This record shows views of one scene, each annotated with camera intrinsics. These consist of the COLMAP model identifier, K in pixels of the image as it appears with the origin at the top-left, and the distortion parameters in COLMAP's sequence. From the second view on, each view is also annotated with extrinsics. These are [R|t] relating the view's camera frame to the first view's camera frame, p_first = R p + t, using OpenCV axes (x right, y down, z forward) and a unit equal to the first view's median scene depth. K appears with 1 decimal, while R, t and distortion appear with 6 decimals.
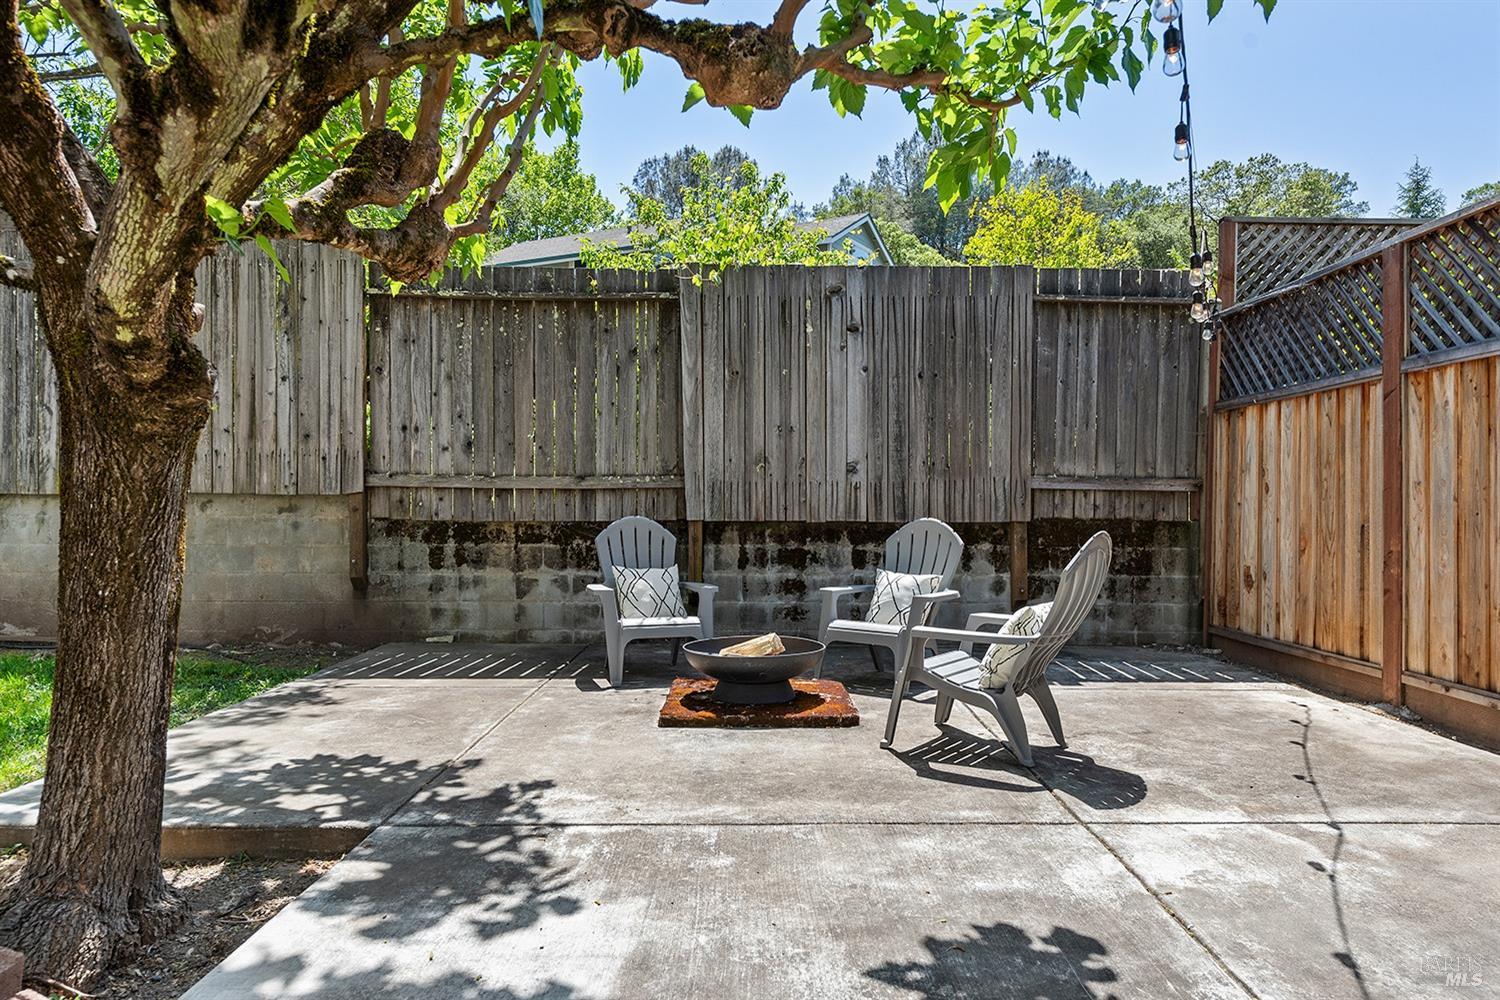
lens RADIAL K [[969.3, 0, 750.0], [0, 969.3, 500.0], [0, 0, 1]] dist [0.002471, 0.000960]
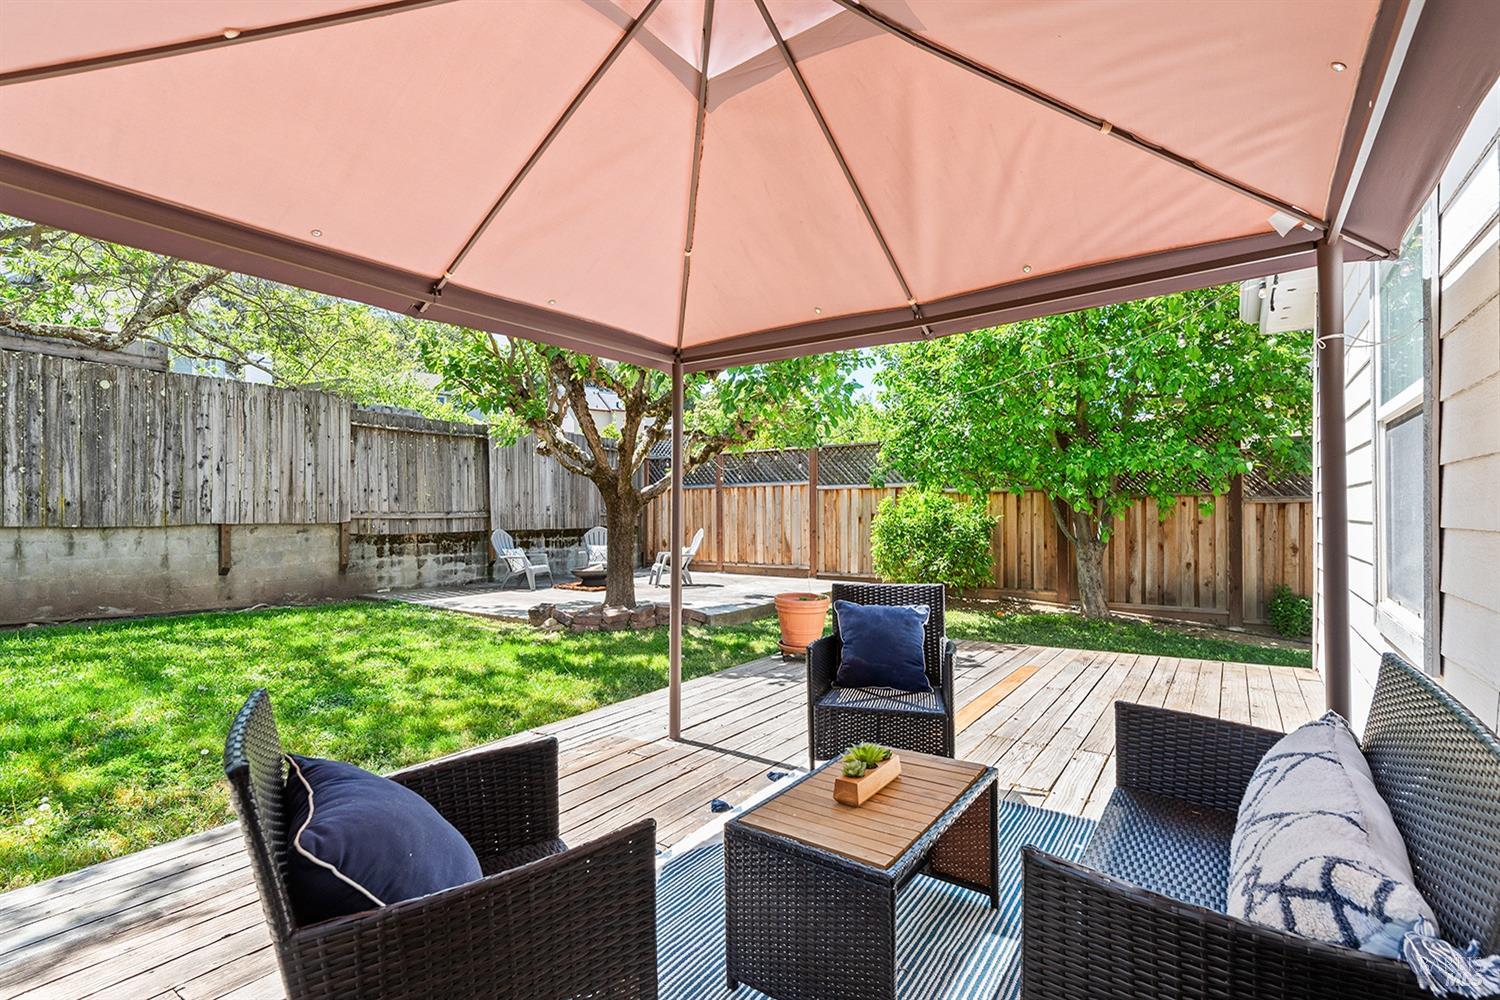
lens RADIAL K [[702.2, 0, 750.0], [0, 702.2, 500.0], [0, 0, 1]] dist [-0.003157, -0.000426]
pose [[0.594414, 0.005220, 0.804142, -1.070487], [0.004841, 0.999938, -0.010069, -0.034073], [-0.804145, 0.009878, 0.594352, -0.545731]]
